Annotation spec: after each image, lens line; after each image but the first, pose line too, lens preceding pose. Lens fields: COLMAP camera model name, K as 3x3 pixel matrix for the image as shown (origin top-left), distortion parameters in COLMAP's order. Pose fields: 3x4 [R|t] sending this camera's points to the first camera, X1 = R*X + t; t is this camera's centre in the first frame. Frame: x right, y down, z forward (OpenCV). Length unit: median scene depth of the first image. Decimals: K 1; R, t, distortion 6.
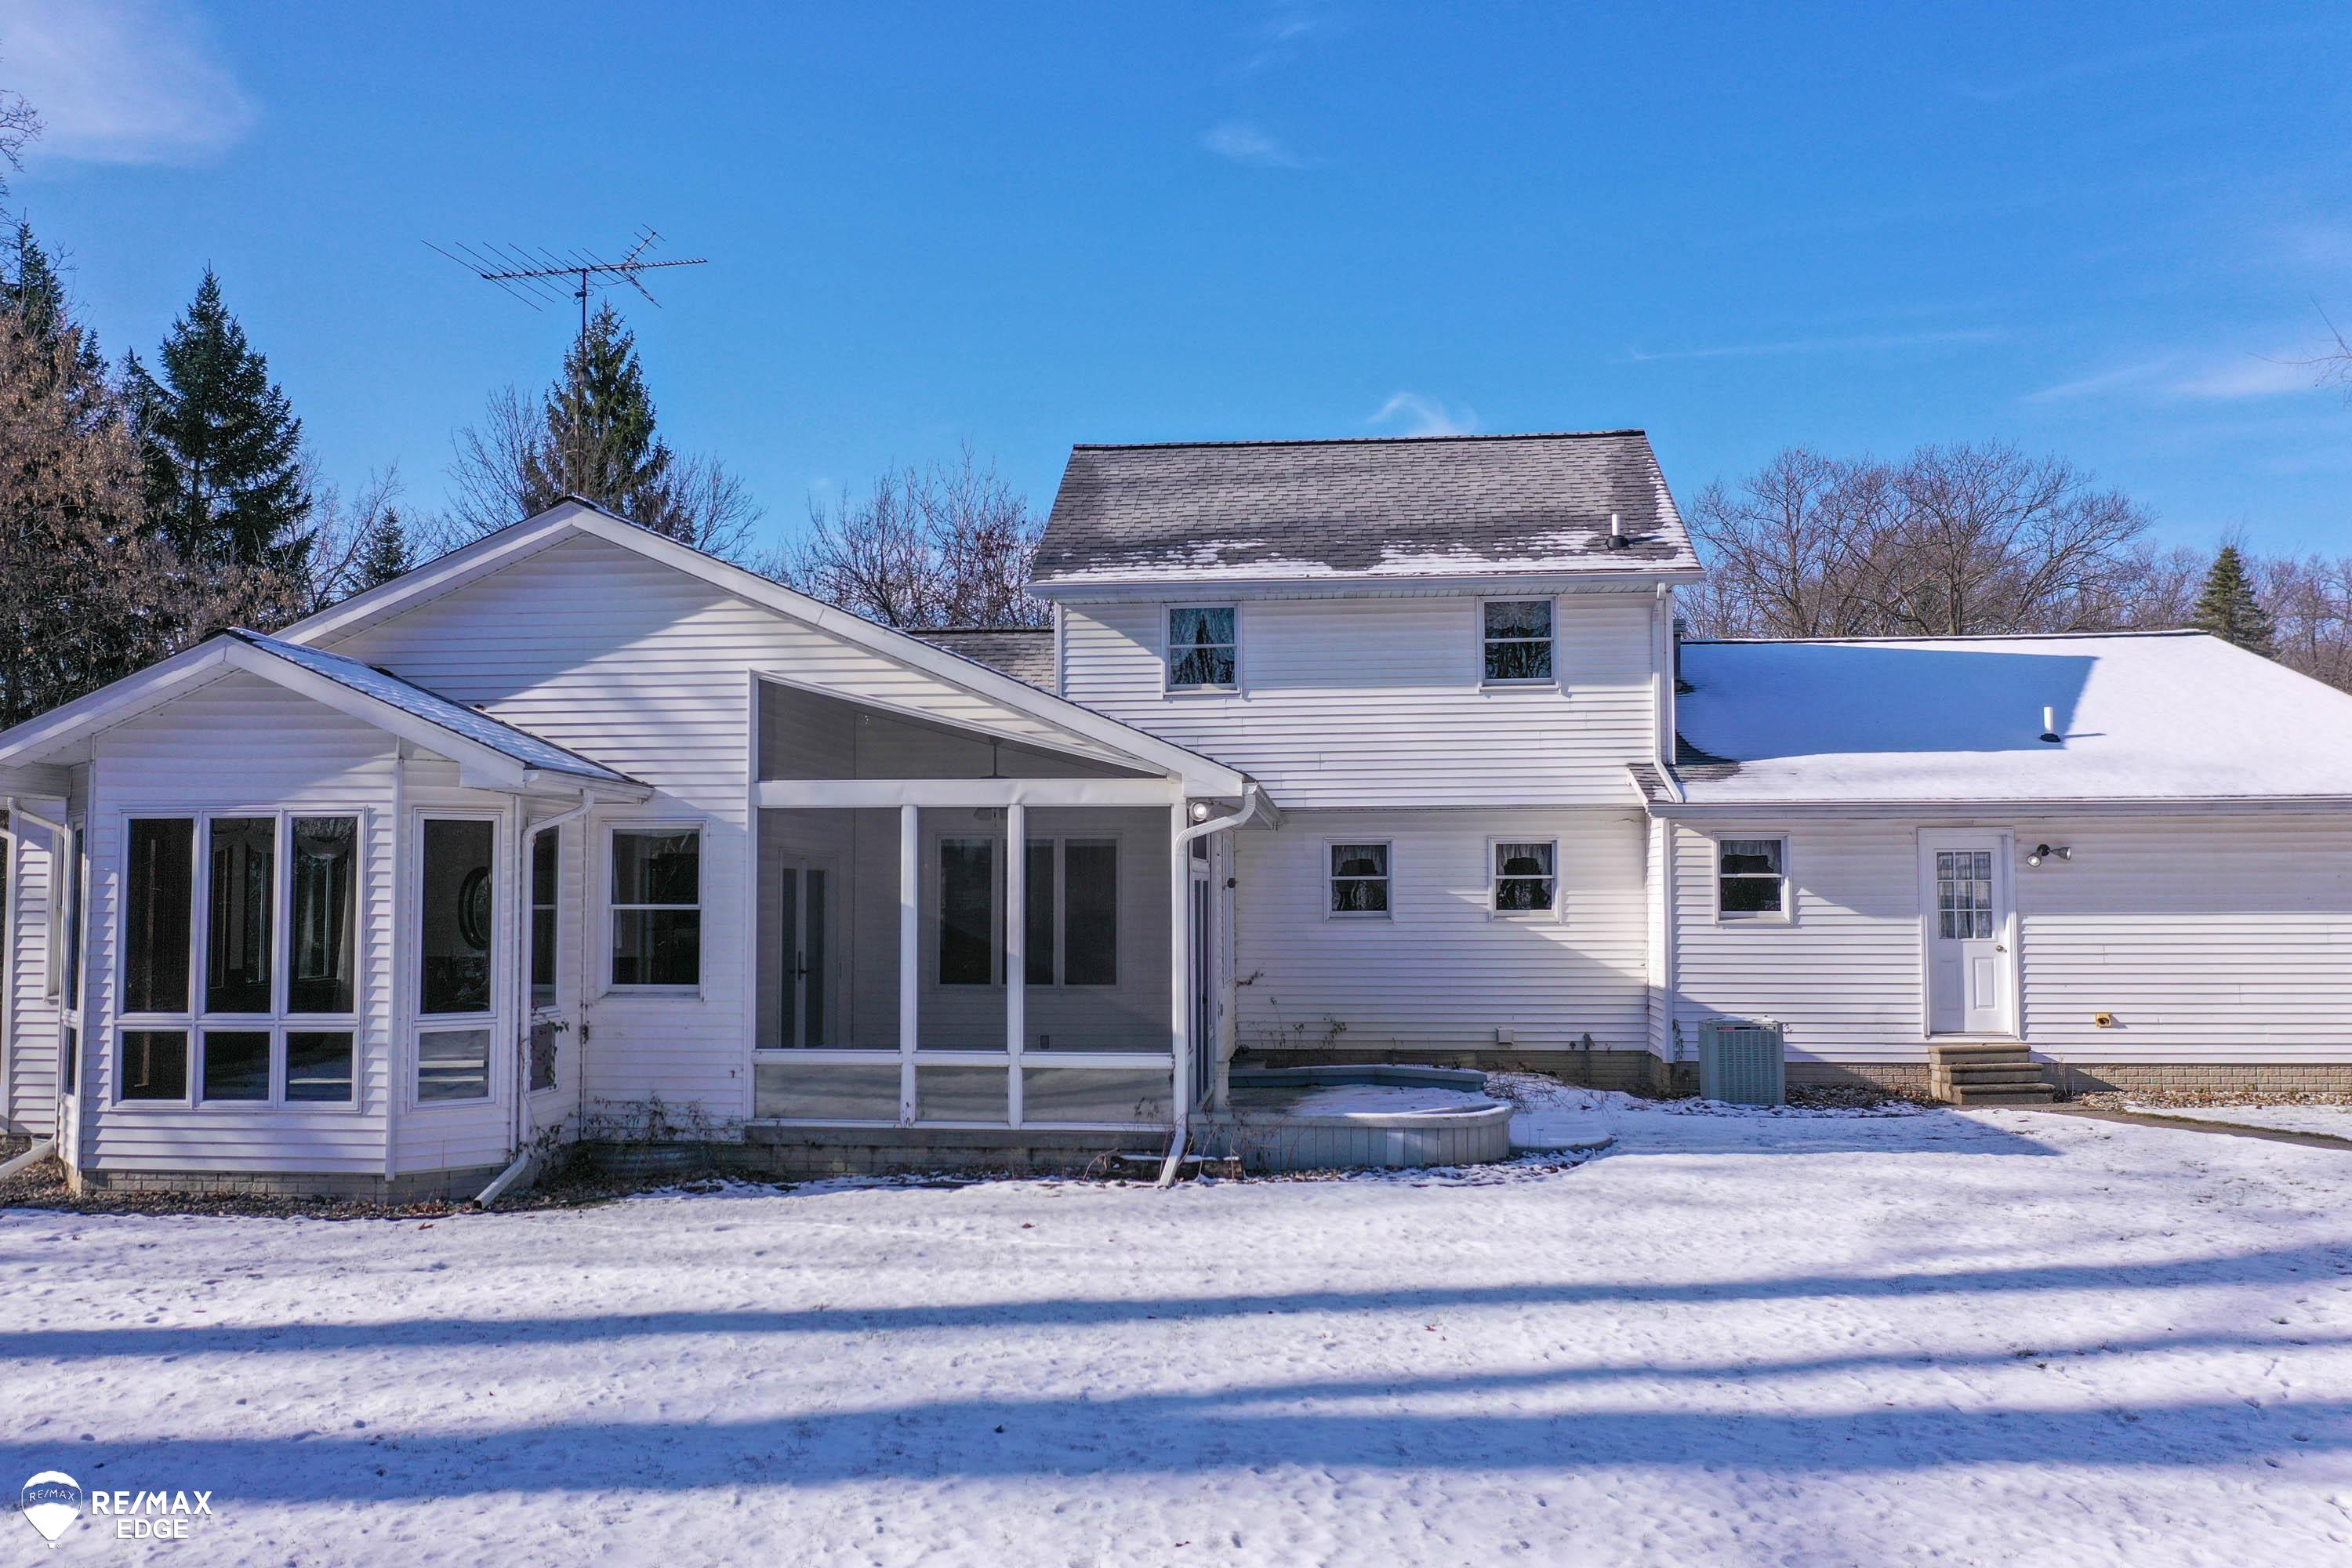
lens RADIAL K [[1858.3, 0, 1176.0], [0, 1858.3, 784.0], [0, 0, 1]] dist [-0.002845, 0.003054]
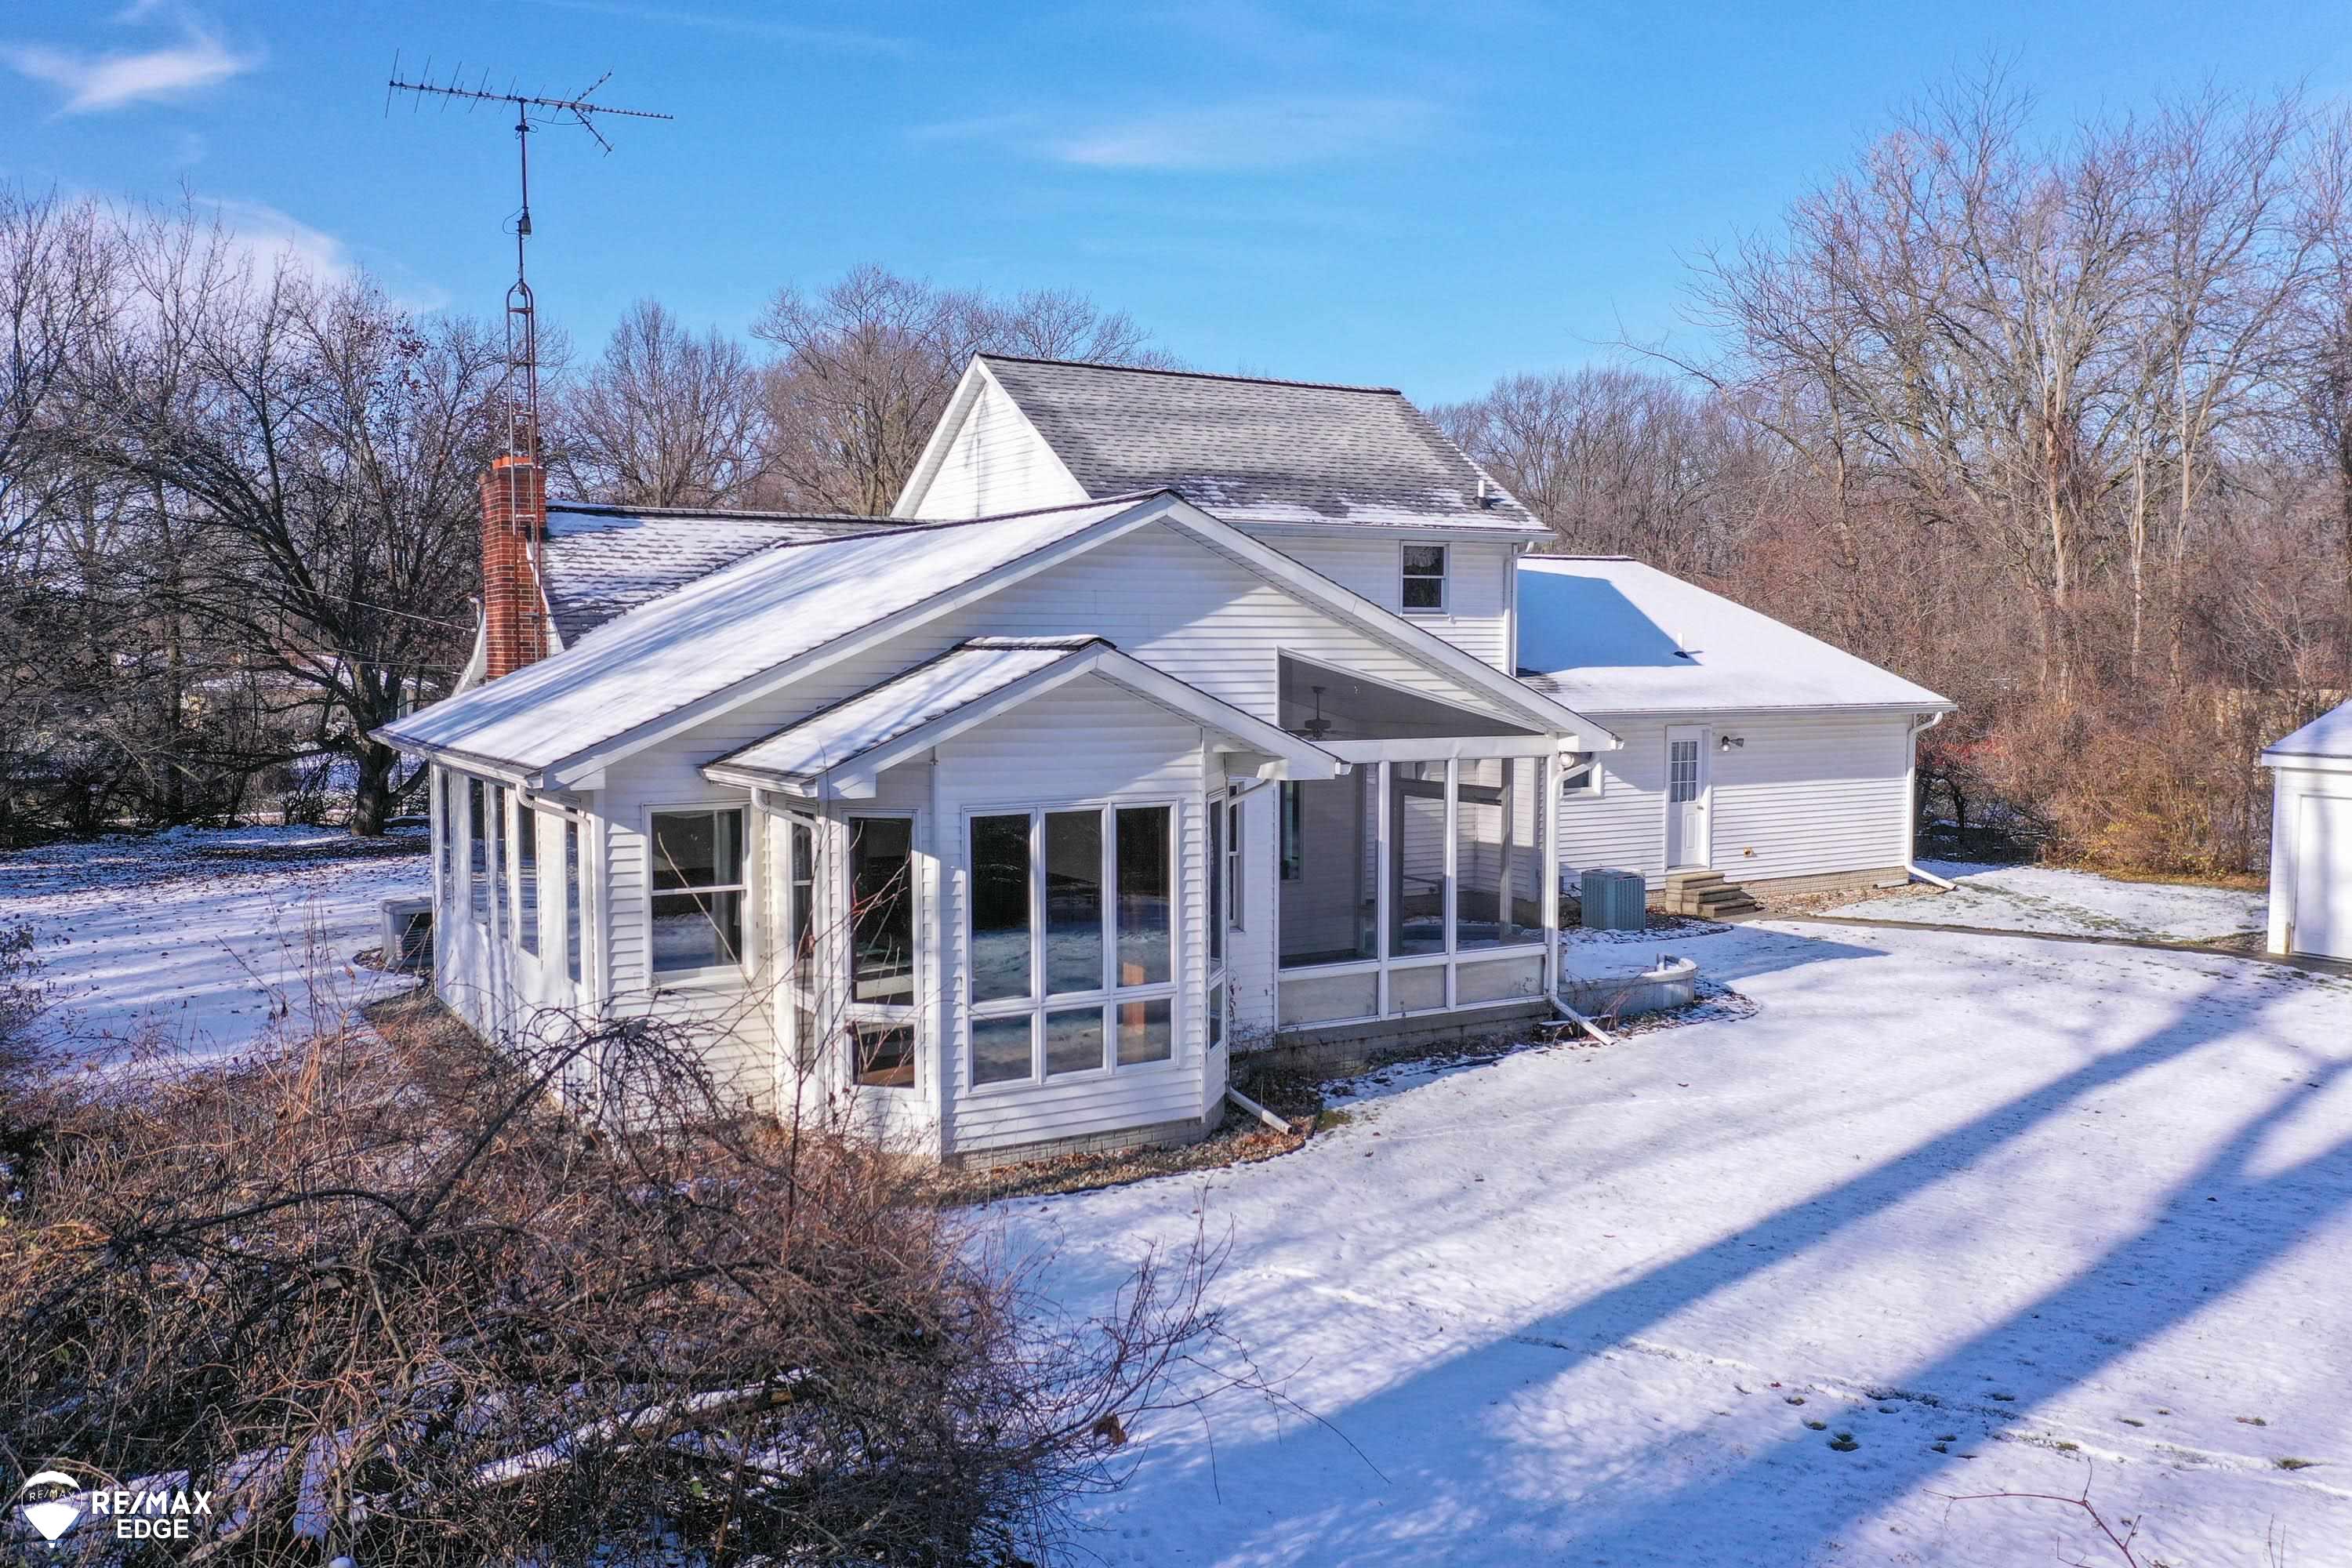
lens RADIAL K [[1858.3, 0, 1176.0], [0, 1858.3, 784.0], [0, 0, 1]] dist [-0.002845, 0.003054]
pose [[0.802304, -0.039331, 0.595618, -0.970333], [-0.039694, 0.992103, 0.118981, -0.111937], [-0.595594, -0.119102, 0.794407, 0.111246]]
